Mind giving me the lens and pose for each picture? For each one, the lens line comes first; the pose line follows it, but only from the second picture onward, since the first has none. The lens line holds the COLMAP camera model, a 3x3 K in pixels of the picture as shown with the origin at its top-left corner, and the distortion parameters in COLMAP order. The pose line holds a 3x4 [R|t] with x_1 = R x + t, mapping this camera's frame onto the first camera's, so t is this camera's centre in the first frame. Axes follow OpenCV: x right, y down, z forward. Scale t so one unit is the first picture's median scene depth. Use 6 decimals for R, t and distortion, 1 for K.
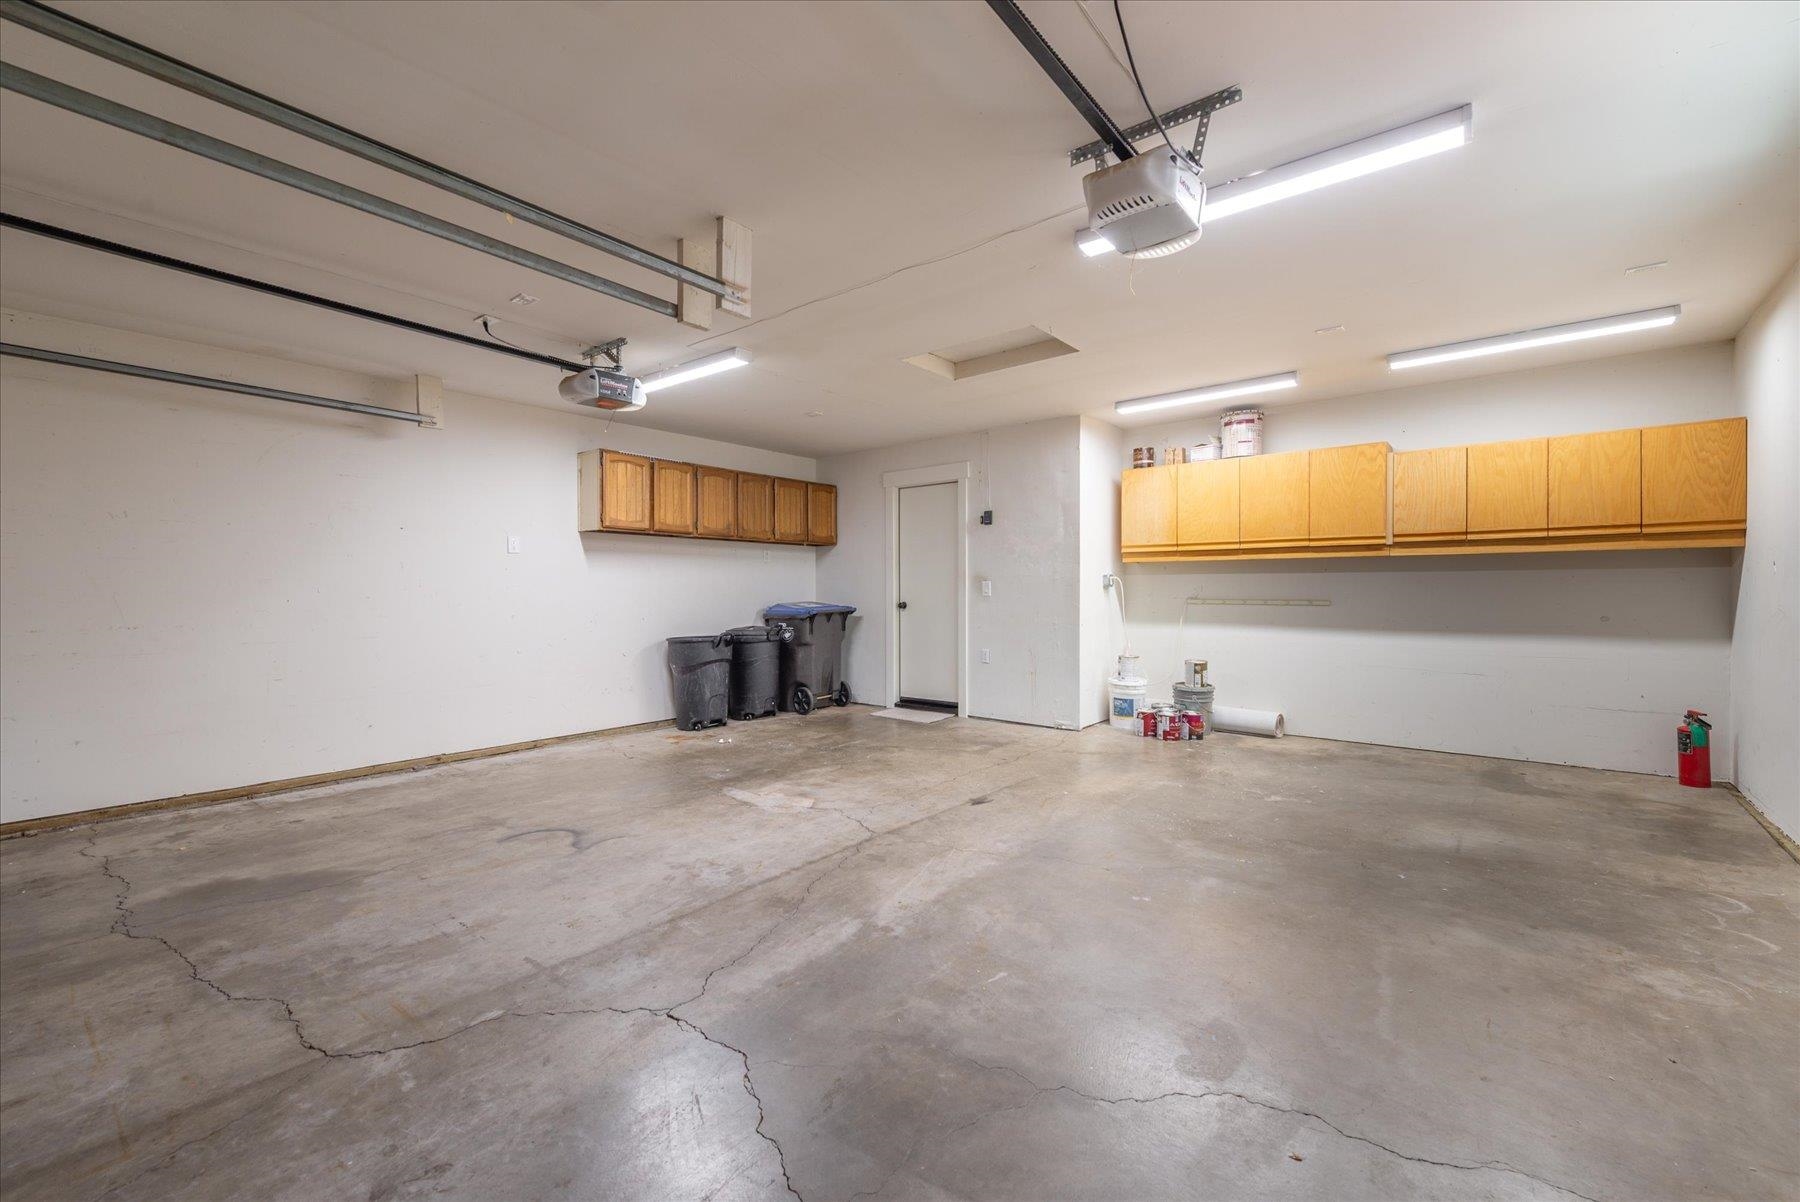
lens RADIAL K [[736.1, 0, 900.0], [0, 736.1, 601.0], [0, 0, 1]] dist [0.001505, -0.000218]
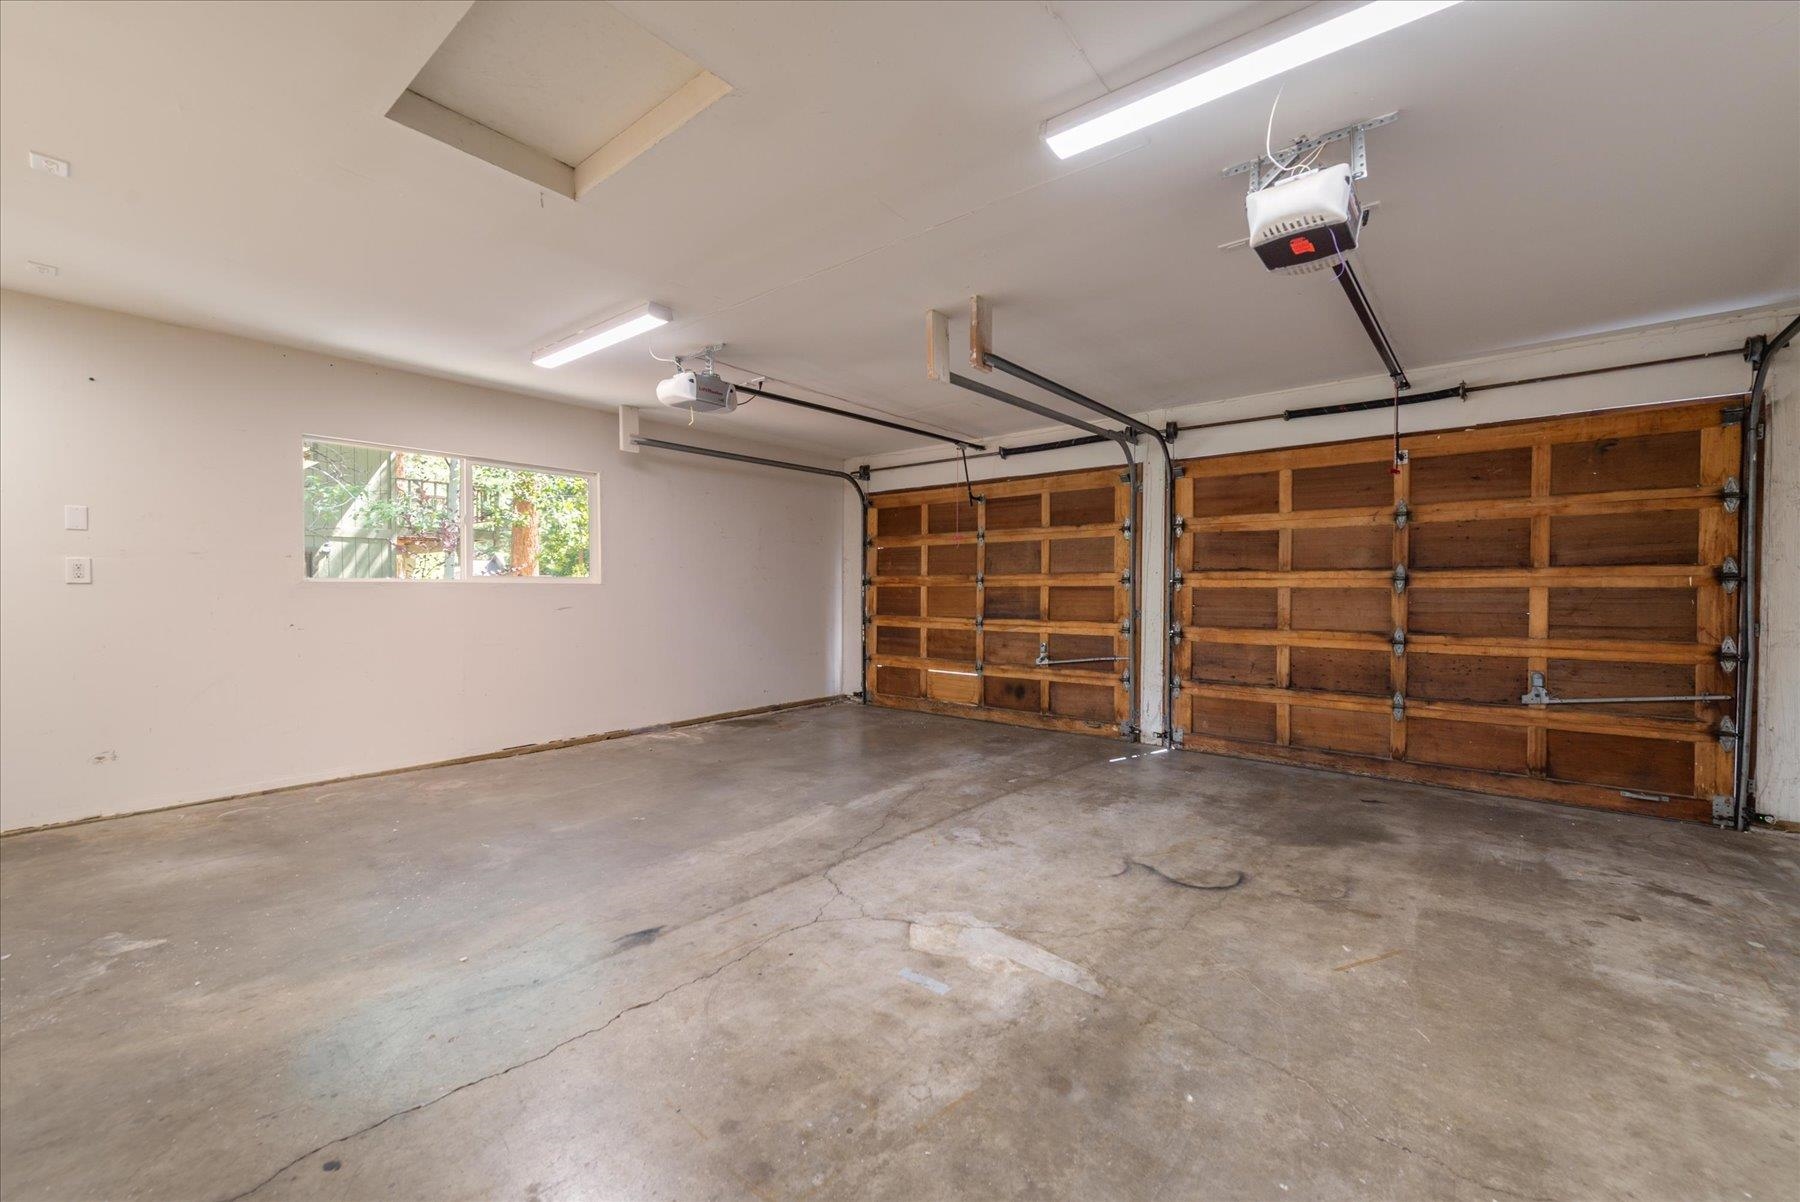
lens RADIAL K [[736.1, 0, 900.0], [0, 736.1, 601.0], [0, 0, 1]] dist [0.001505, -0.000218]
pose [[-0.999984, 0.001300, 0.005420, -0.139256], [0.001475, 0.999472, 0.032444, -0.036344], [-0.005375, 0.032452, -0.999459, 1.985321]]
